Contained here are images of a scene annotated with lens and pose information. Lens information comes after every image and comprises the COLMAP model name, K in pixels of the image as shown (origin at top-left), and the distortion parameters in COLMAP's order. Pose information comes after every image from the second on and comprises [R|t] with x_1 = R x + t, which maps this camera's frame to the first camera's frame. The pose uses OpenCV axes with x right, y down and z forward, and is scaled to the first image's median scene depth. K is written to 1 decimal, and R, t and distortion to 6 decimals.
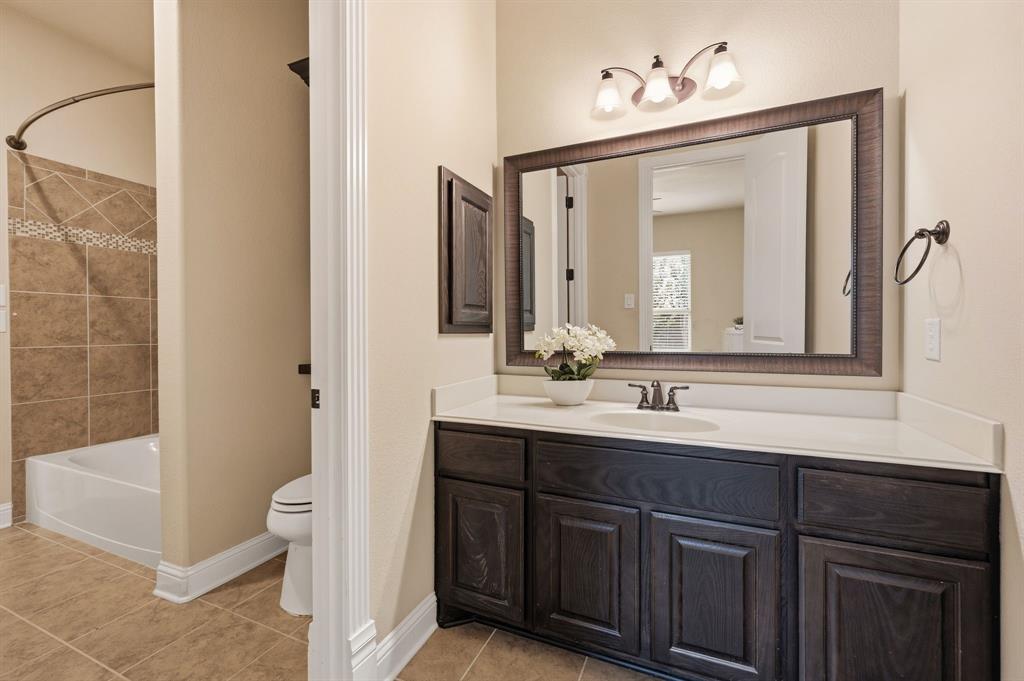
lens RADIAL K [[410.7, 0, 514.6], [0, 410.7, 336.3], [0, 0, 1]] dist [0.003216, 0.000051]
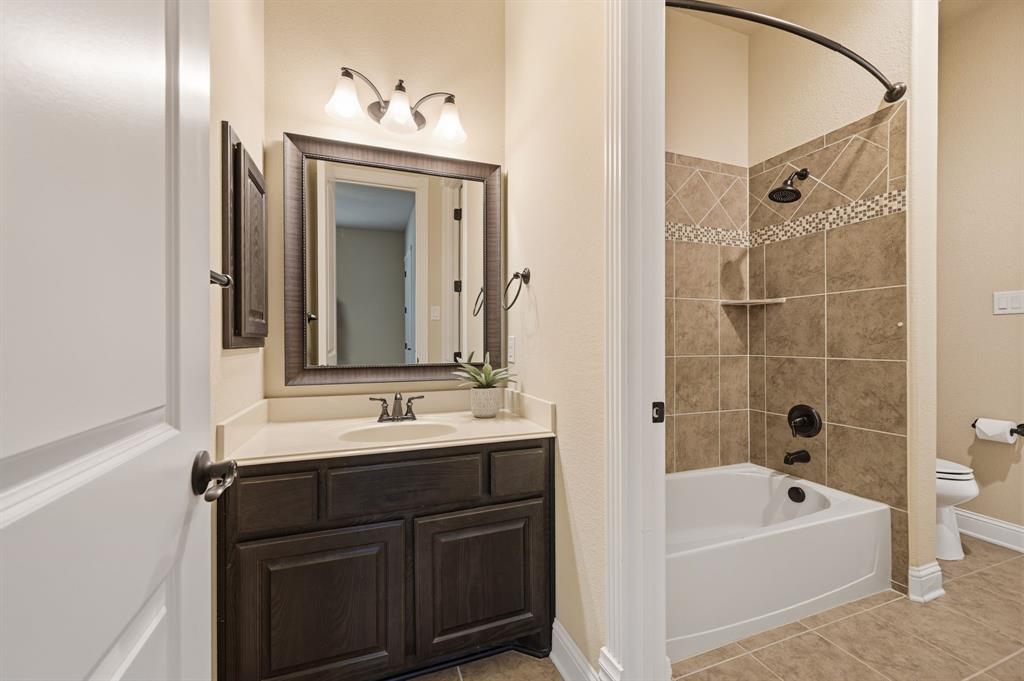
lens RADIAL K [[410.7, 0, 499.8], [0, 410.7, 346.2], [0, 0, 1]] dist [0.003216, 0.000051]
pose [[0.731418, -0.005143, 0.681910, -0.167567], [0.011266, 0.999926, -0.004542, -0.000783], [-0.681836, 0.011004, 0.731422, 0.069404]]
